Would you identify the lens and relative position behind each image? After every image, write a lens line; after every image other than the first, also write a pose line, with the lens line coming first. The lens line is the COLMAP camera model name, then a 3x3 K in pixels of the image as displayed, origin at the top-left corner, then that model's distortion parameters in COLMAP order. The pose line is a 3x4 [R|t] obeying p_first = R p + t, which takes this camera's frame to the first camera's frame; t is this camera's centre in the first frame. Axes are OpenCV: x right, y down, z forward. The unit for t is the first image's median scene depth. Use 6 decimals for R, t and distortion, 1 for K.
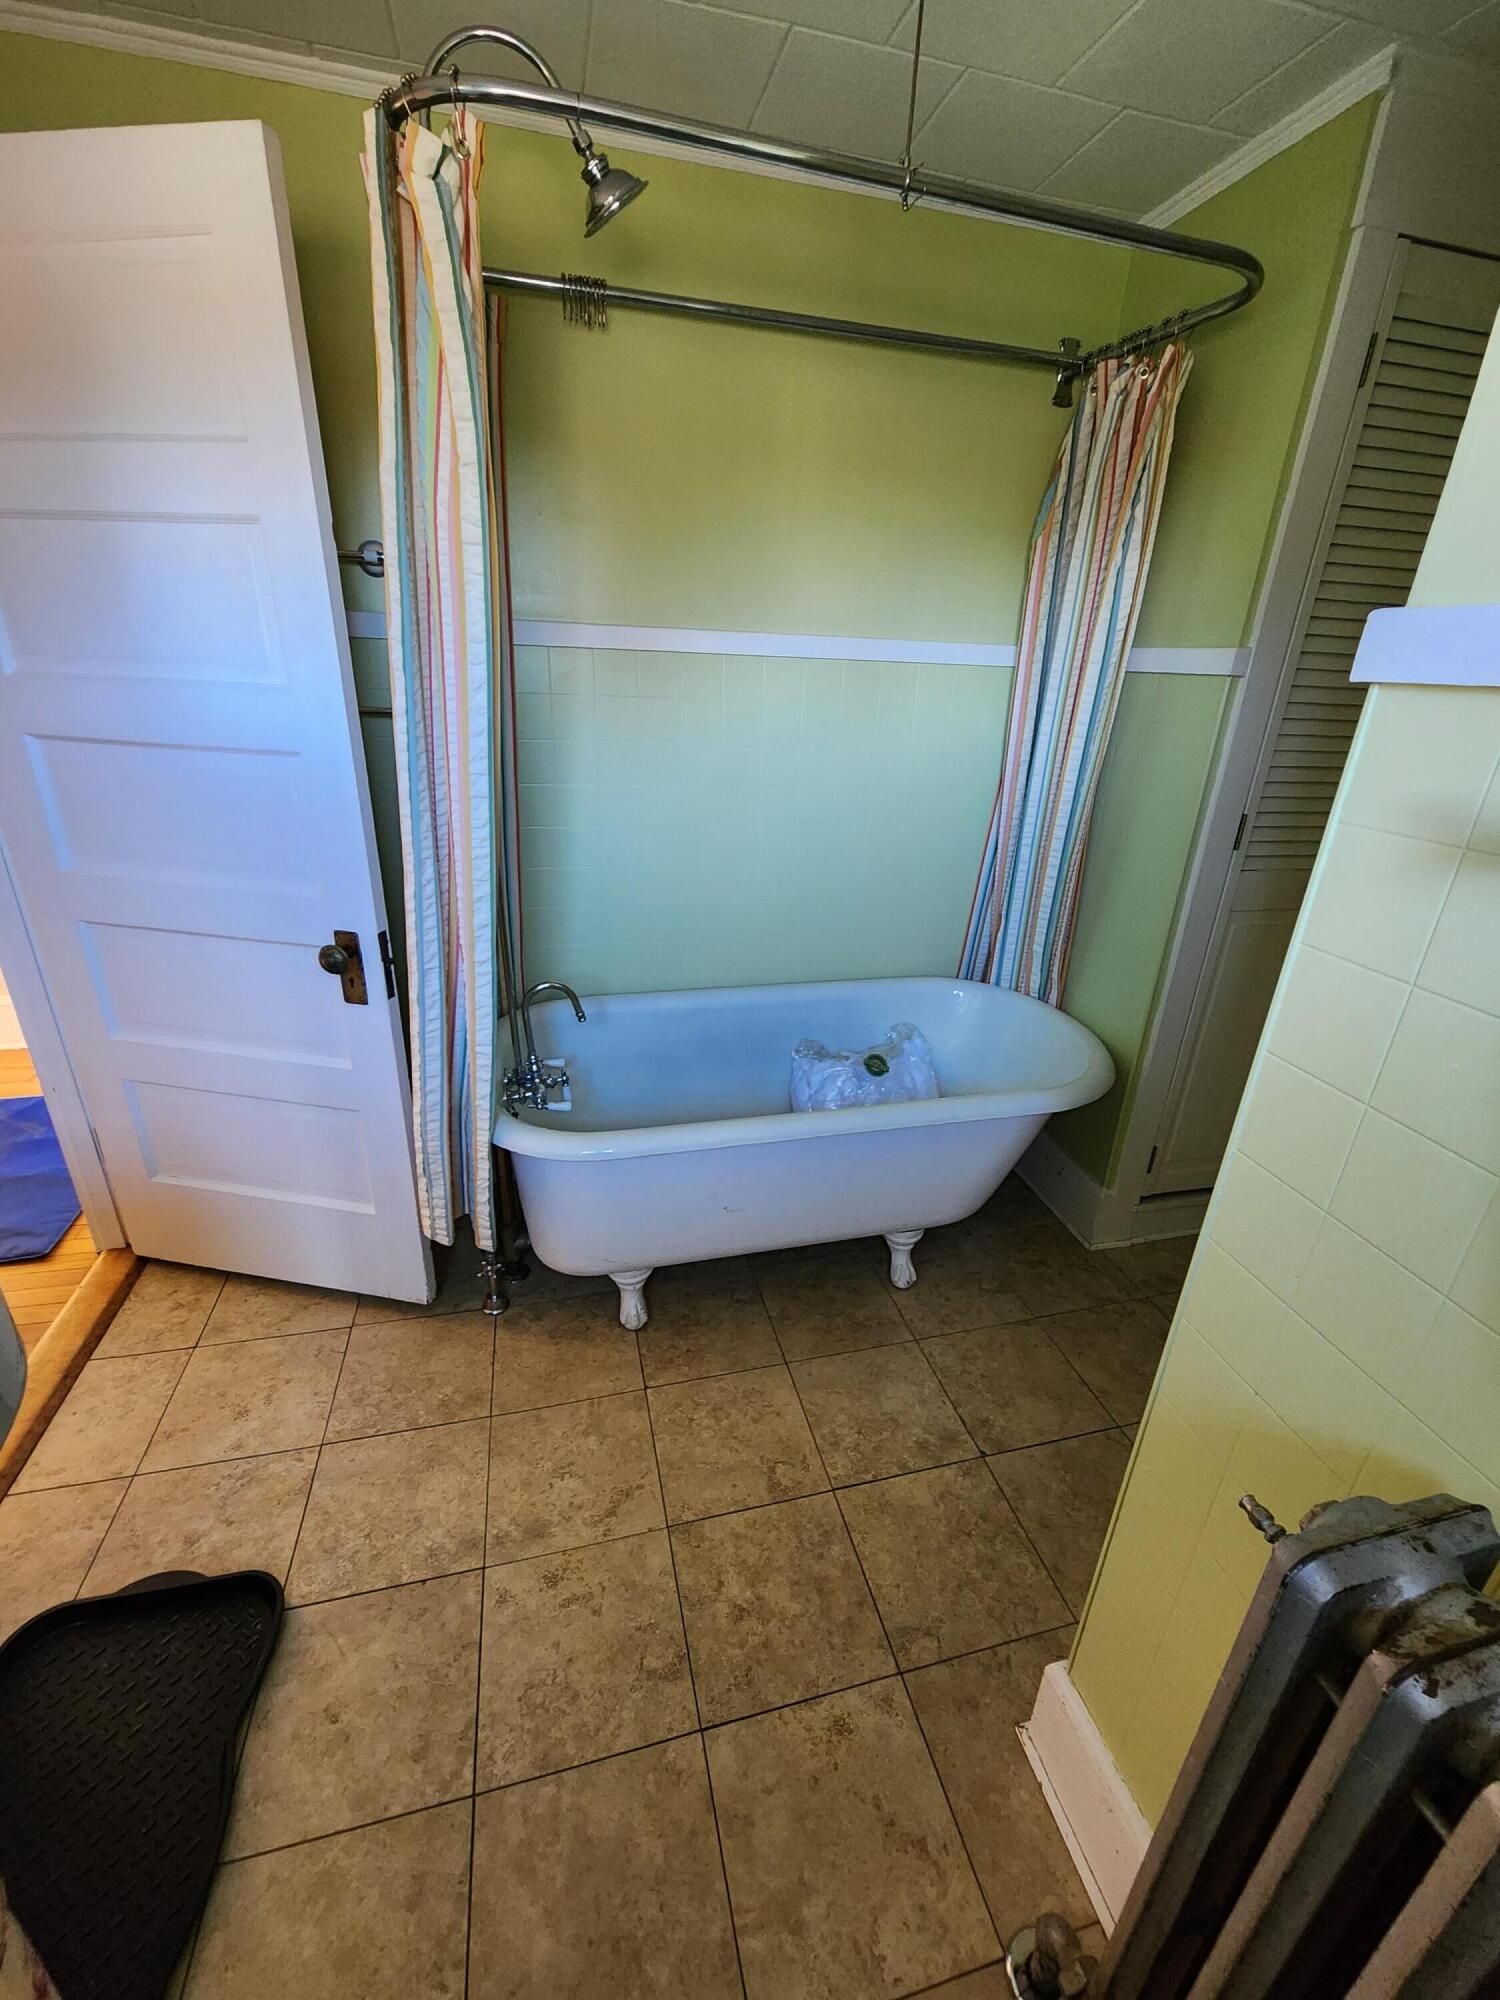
lens RADIAL K [[827.1, 0, 744.9], [0, 827.1, 997.8], [0, 0, 1]] dist [0.000544, -0.002209]
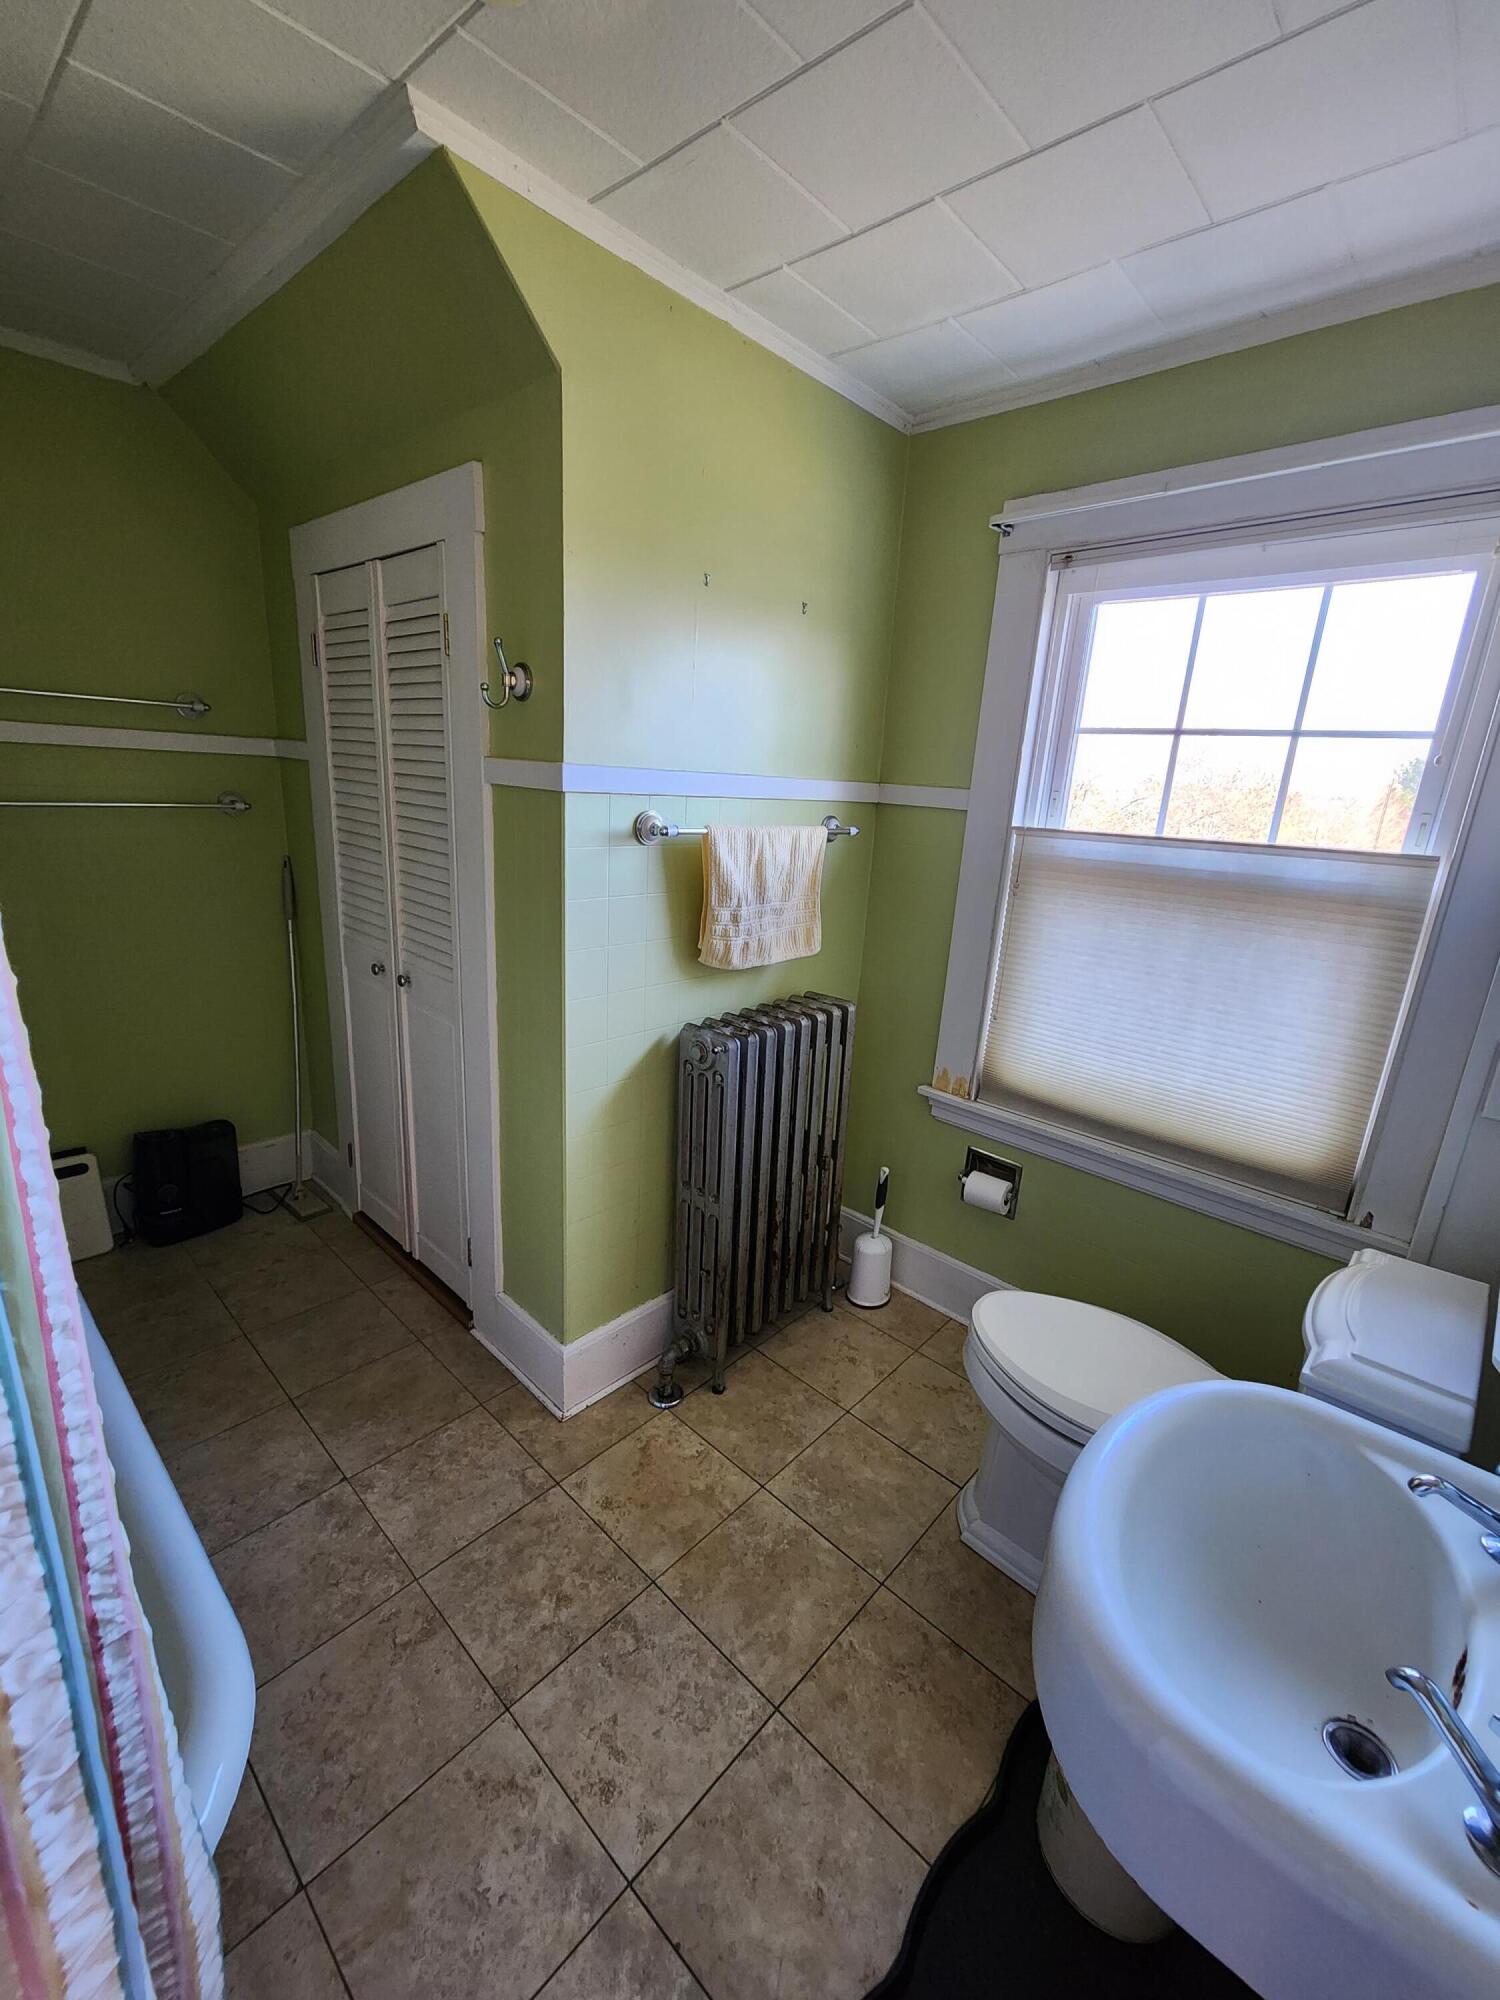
lens RADIAL K [[827.1, 0, 749.3], [0, 827.1, 1003.5], [0, 0, 1]] dist [0.000544, -0.002209]
pose [[-0.544174, -0.301090, 0.783083, -0.794567], [0.228376, 0.844977, 0.483589, -0.452252], [-0.807291, 0.441994, -0.391053, 0.867257]]
